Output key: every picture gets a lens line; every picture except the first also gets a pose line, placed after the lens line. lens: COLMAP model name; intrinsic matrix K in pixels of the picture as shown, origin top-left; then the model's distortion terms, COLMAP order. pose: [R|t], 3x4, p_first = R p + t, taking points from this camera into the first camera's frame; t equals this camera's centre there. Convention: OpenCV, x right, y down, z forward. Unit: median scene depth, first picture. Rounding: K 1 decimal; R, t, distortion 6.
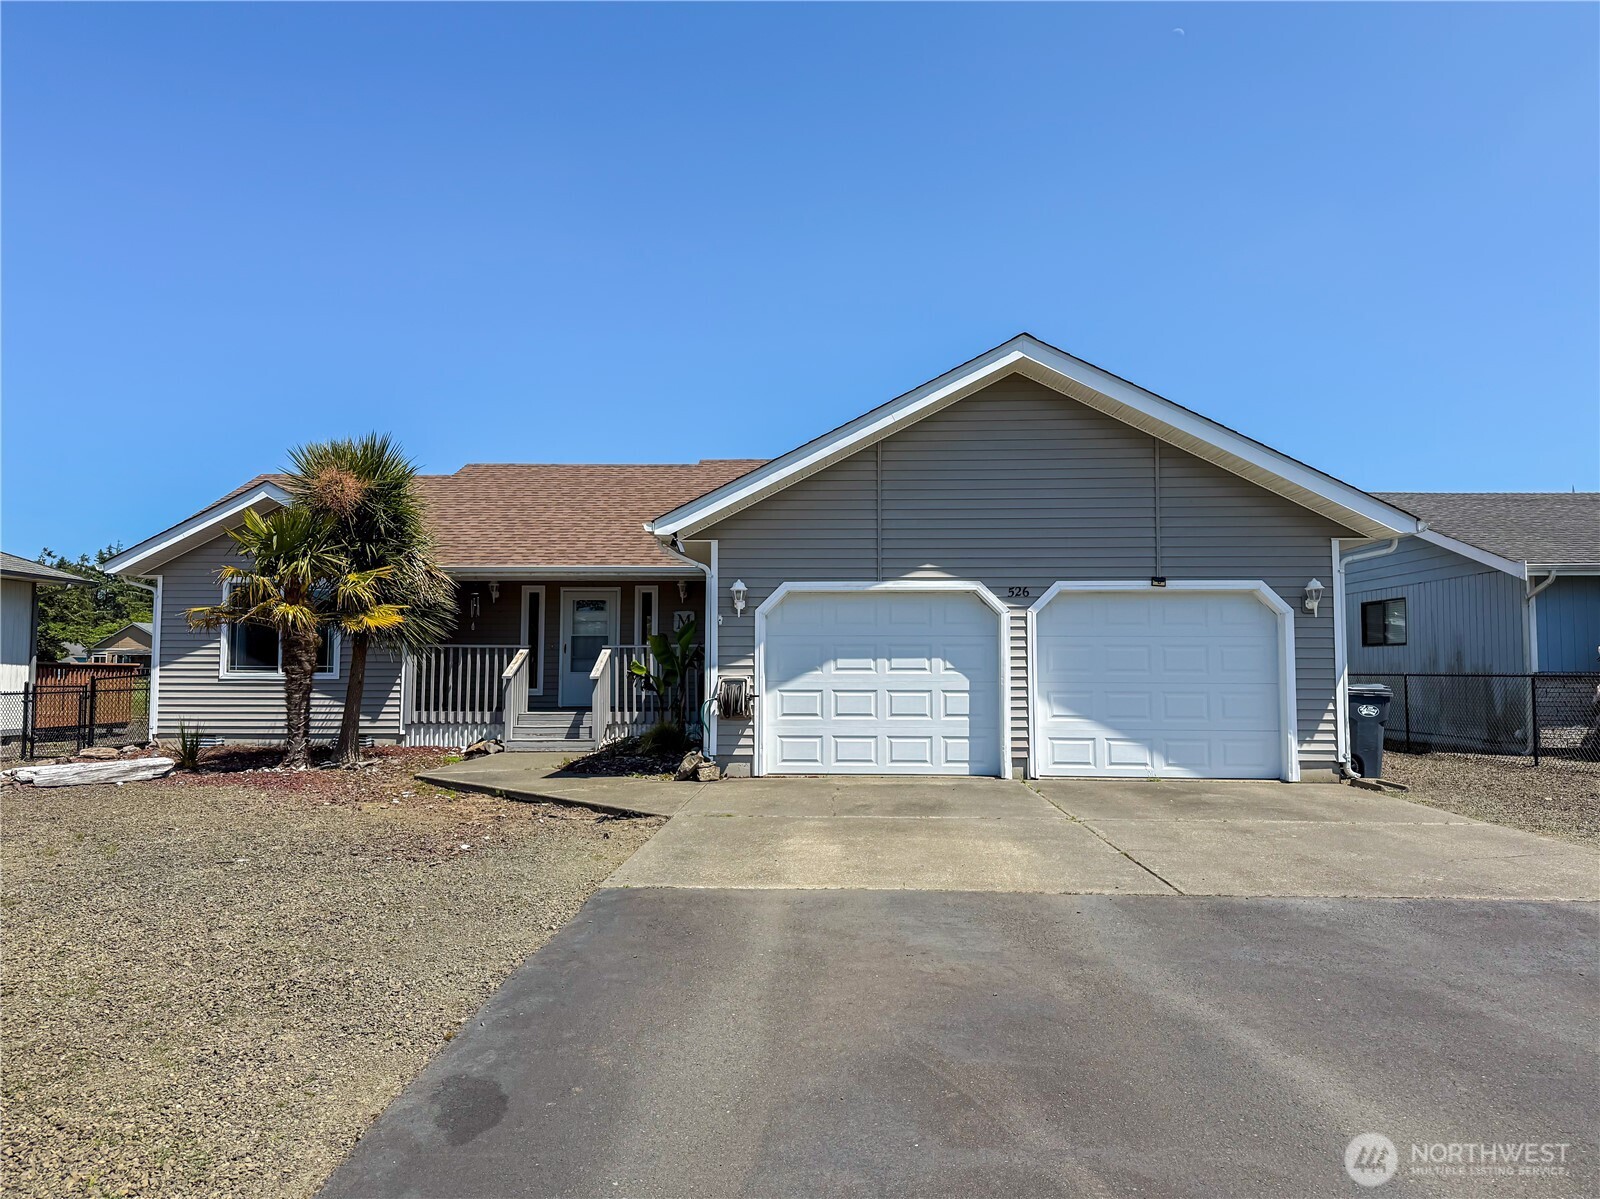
lens RADIAL K [[1133.2, 0, 809.7], [0, 1133.2, 589.5], [0, 0, 1]] dist [0.070035, -0.082327]
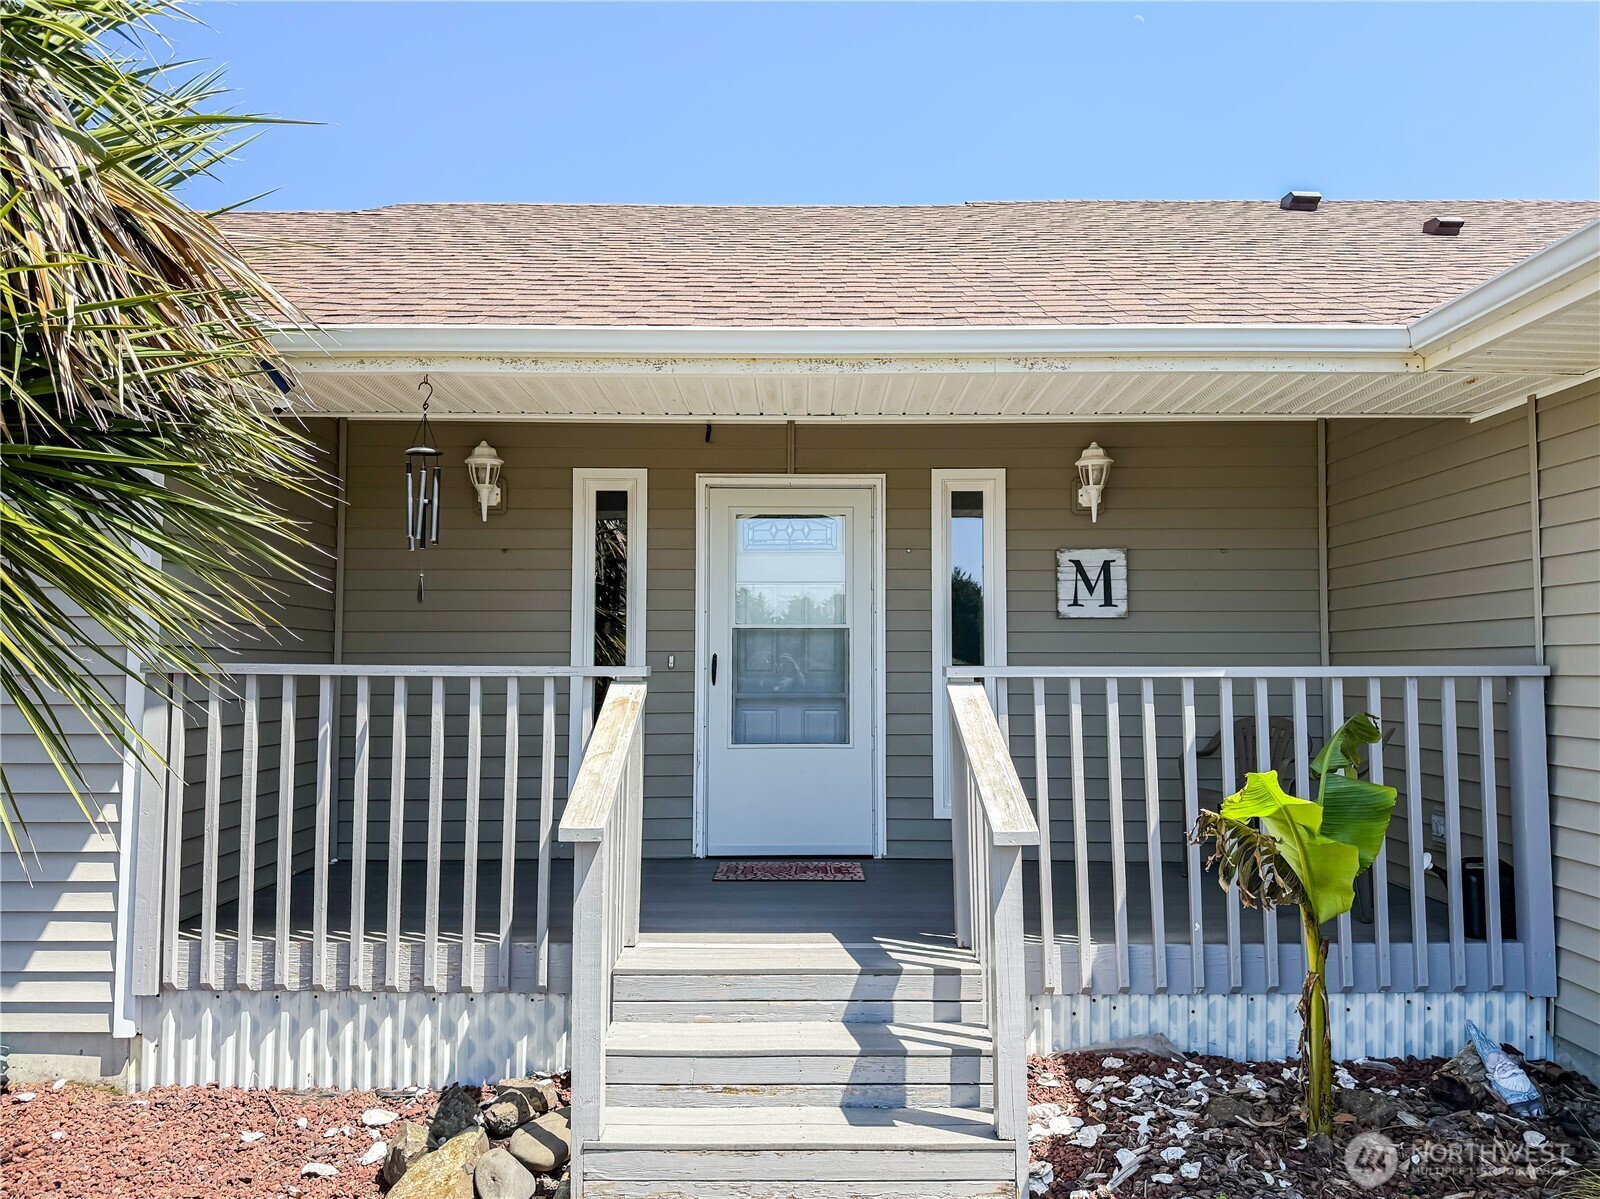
lens RADIAL K [[1133.2, 0, 793.8], [0, 1133.2, 607.4], [0, 0, 1]] dist [0.070035, -0.082327]
pose [[0.999776, -0.003514, 0.020856, -0.219146], [0.003039, 0.999737, 0.022751, 0.030671], [-0.020930, -0.022682, 0.999524, 0.754231]]
